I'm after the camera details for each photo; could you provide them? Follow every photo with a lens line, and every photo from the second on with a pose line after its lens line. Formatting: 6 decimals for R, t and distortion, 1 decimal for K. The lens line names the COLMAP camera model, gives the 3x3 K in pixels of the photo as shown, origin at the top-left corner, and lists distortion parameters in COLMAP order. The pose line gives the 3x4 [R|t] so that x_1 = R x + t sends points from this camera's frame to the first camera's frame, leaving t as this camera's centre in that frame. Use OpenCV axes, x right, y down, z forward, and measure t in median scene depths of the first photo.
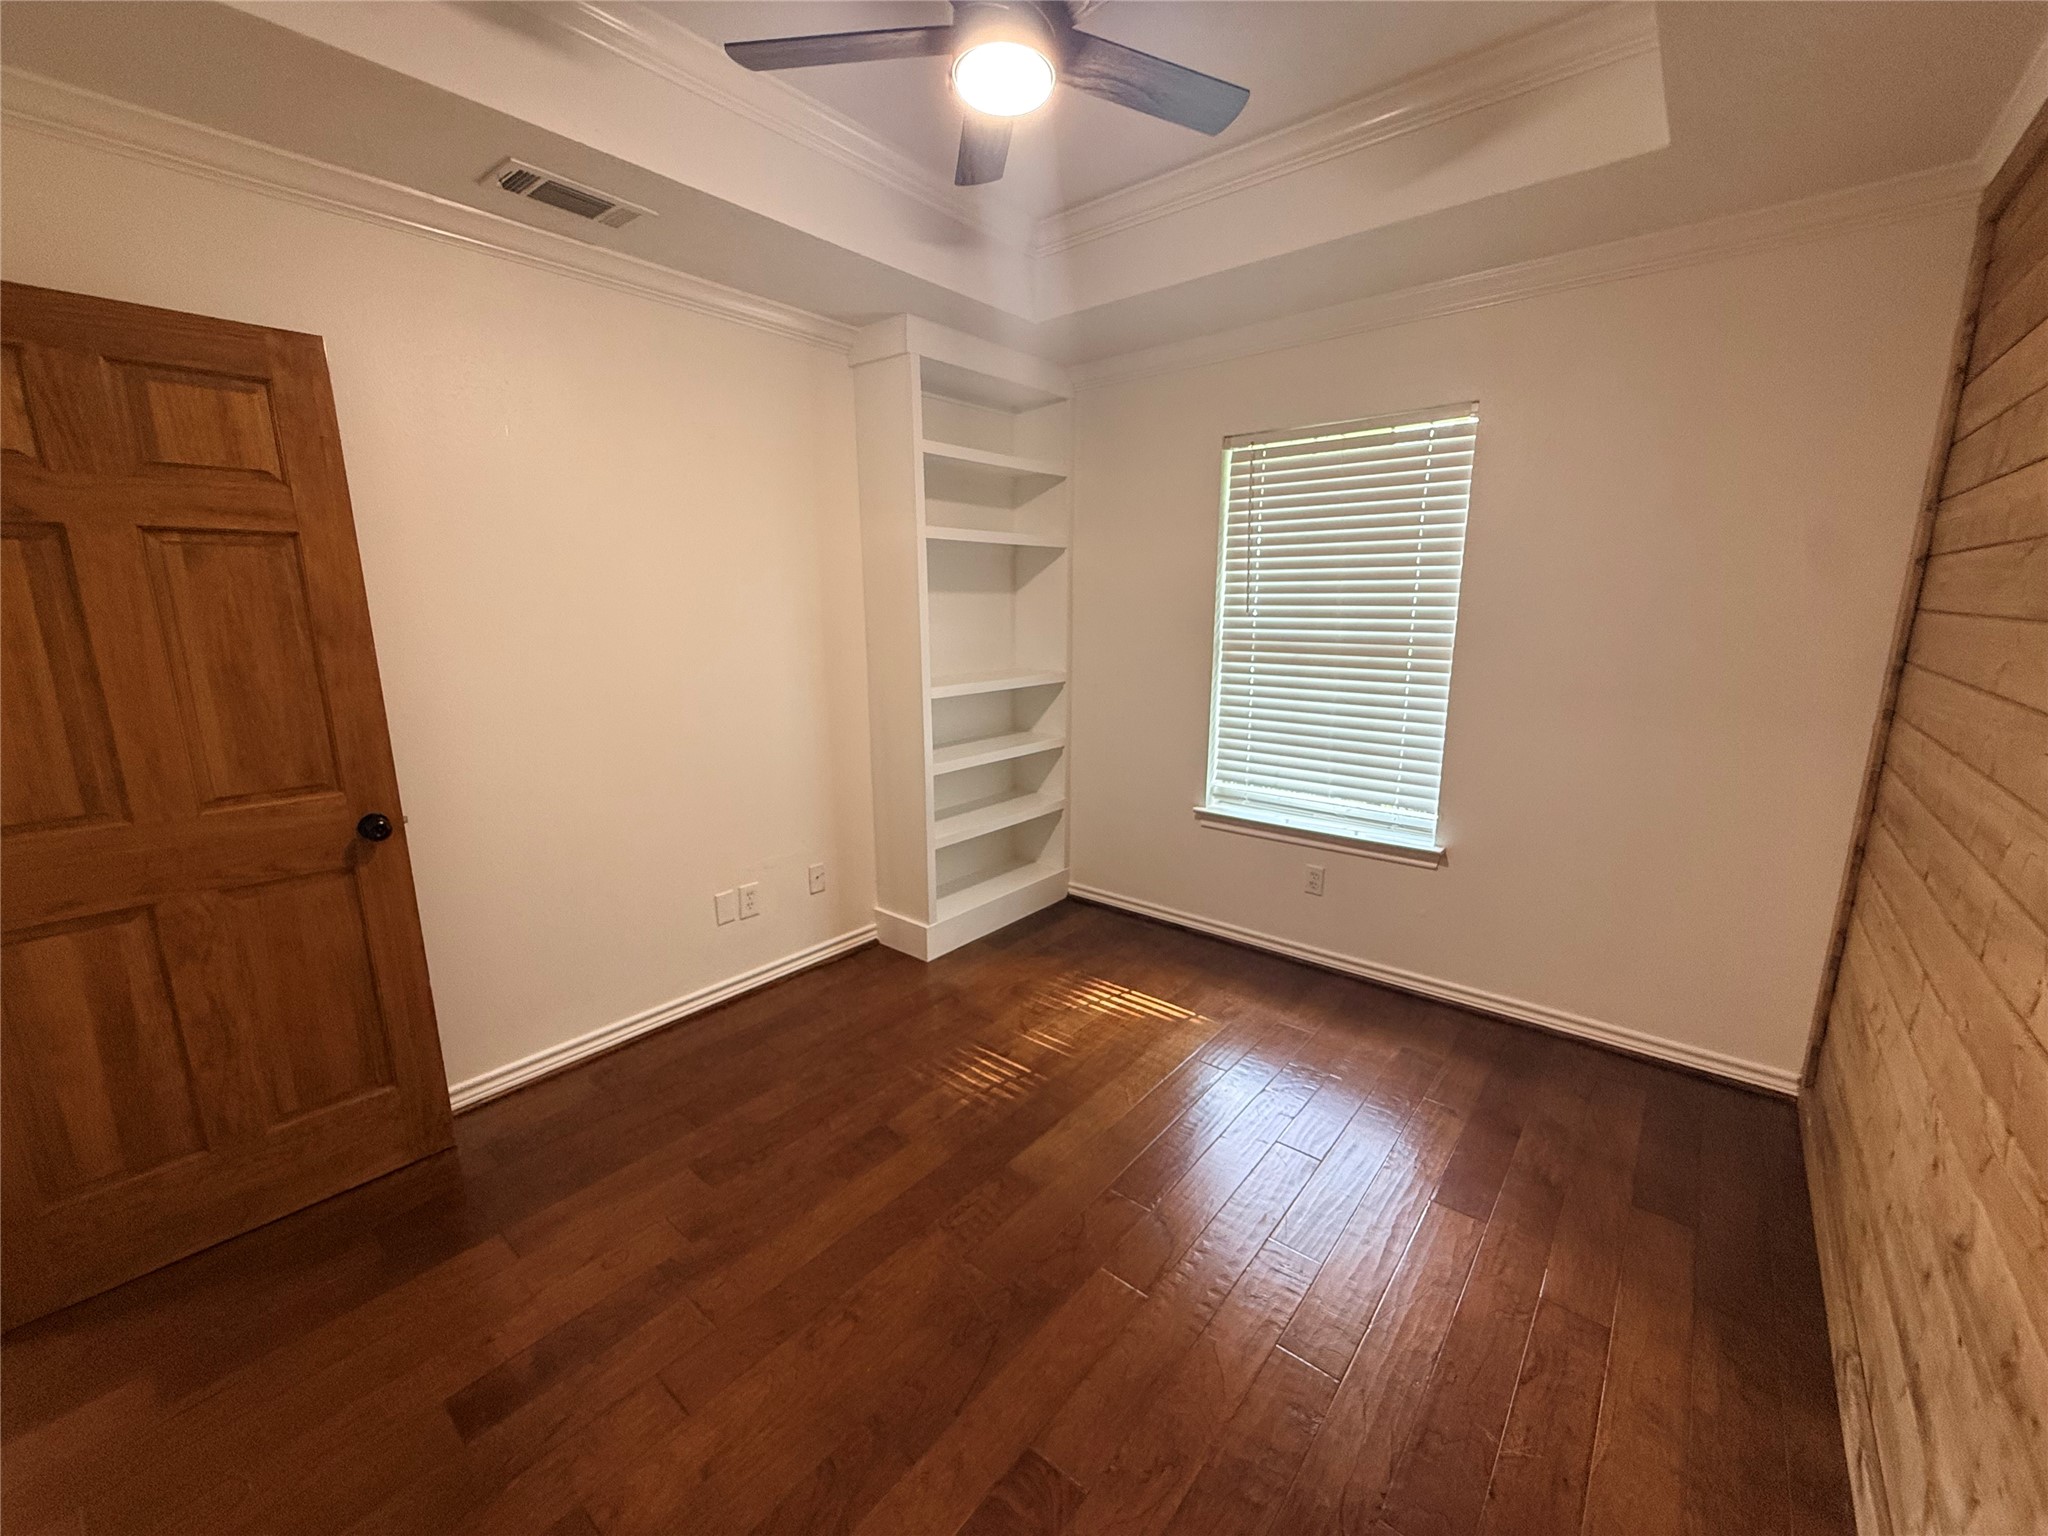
lens RADIAL K [[816.6, 0, 1006.6], [0, 816.6, 765.7], [0, 0, 1]] dist [-0.000182, -0.000054]
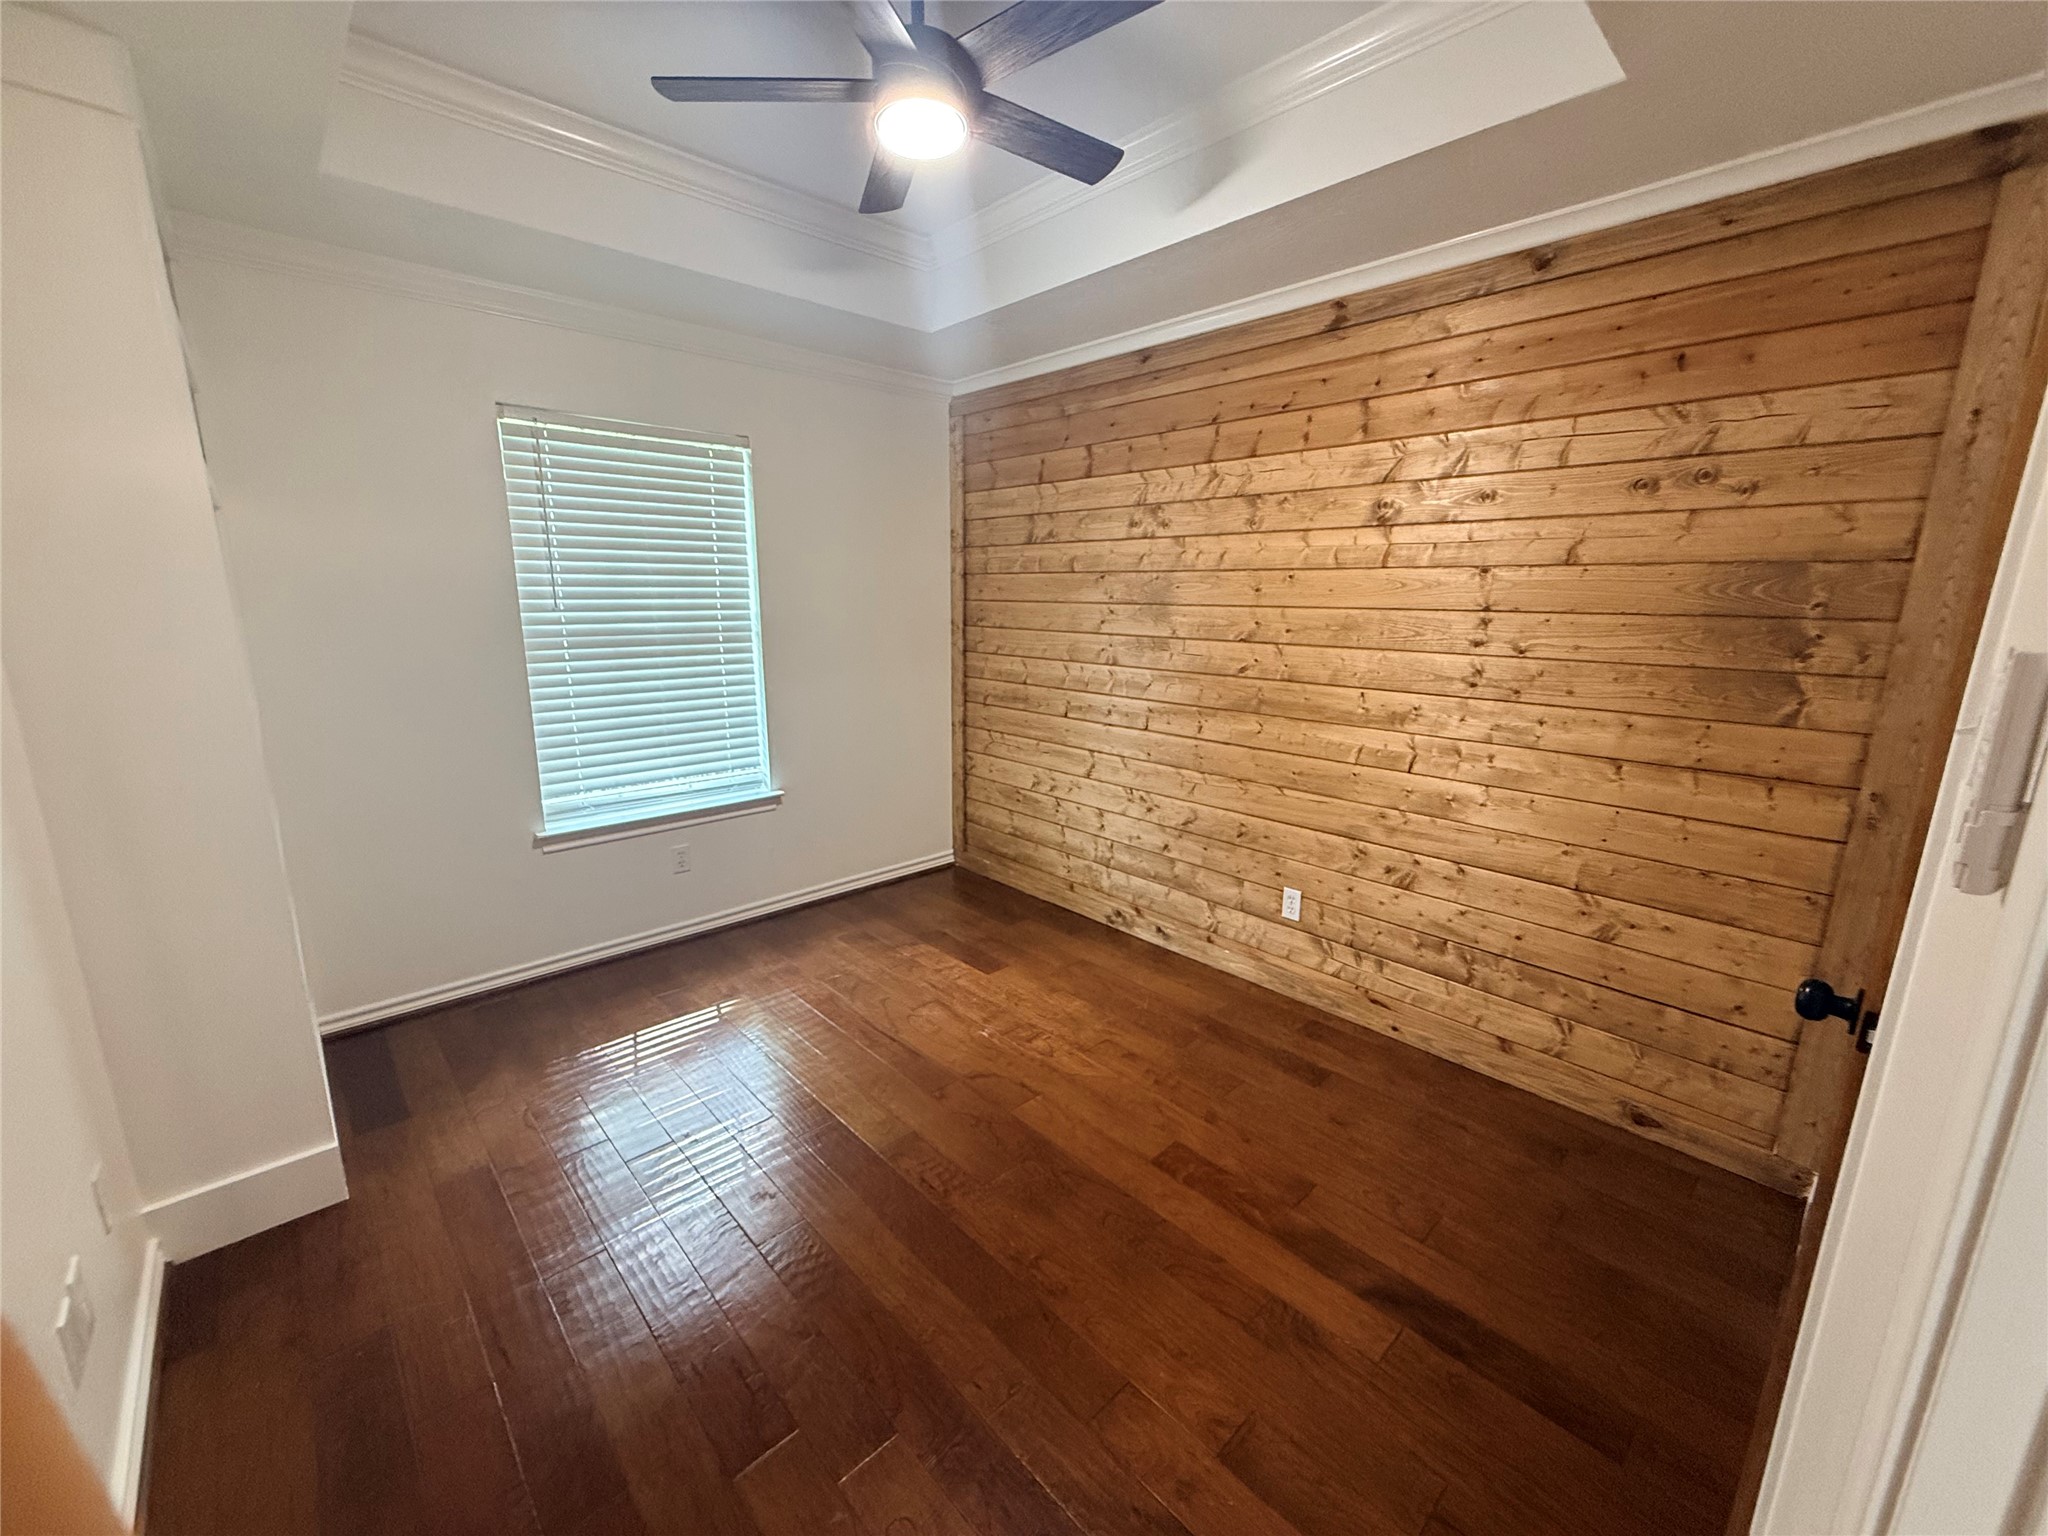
lens RADIAL K [[816.4, 0, 1024.0], [0, 816.4, 768.0], [0, 0, 1]] dist [-0.000229, 0.000211]
pose [[0.113688, -0.207052, 0.971702, -0.598681], [0.195103, 0.963652, 0.182510, -0.082850], [-0.974171, 0.168833, 0.149952, 0.403851]]
